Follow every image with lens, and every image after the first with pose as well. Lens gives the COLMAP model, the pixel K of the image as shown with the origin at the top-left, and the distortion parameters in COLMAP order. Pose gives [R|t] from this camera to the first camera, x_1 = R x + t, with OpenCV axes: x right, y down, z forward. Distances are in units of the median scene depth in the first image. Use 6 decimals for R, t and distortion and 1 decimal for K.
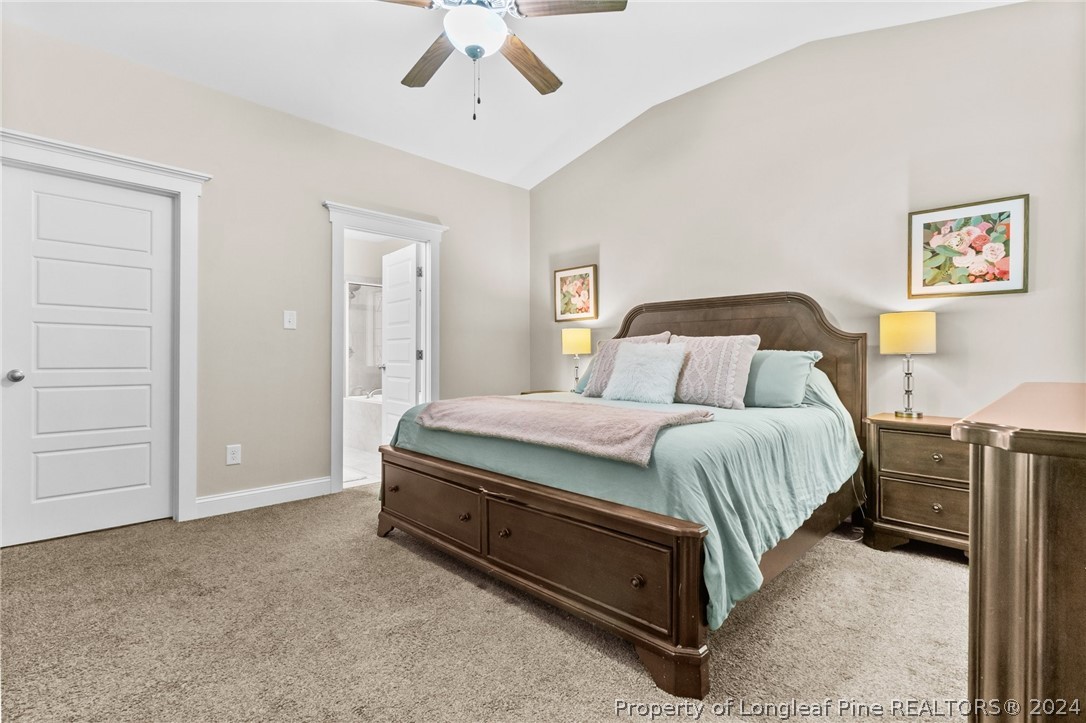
lens RADIAL K [[503.3, 0, 571.2], [0, 503.3, 361.9], [0, 0, 1]] dist [-0.000210, 0.001247]
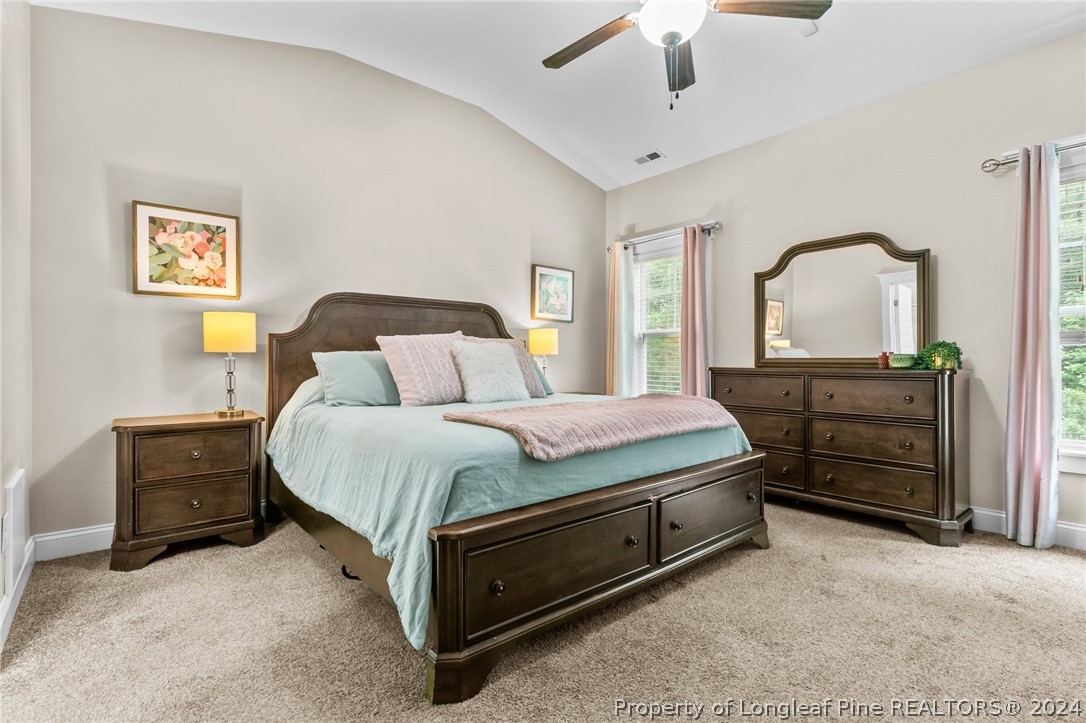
lens RADIAL K [[503.3, 0, 543.1], [0, 503.3, 355.6], [0, 0, 1]] dist [-0.000210, 0.001247]
pose [[0.131982, -0.003534, 0.991246, -0.153865], [0.014742, 0.999890, 0.001602, -0.002119], [-0.991143, 0.014401, 0.132019, 0.145412]]
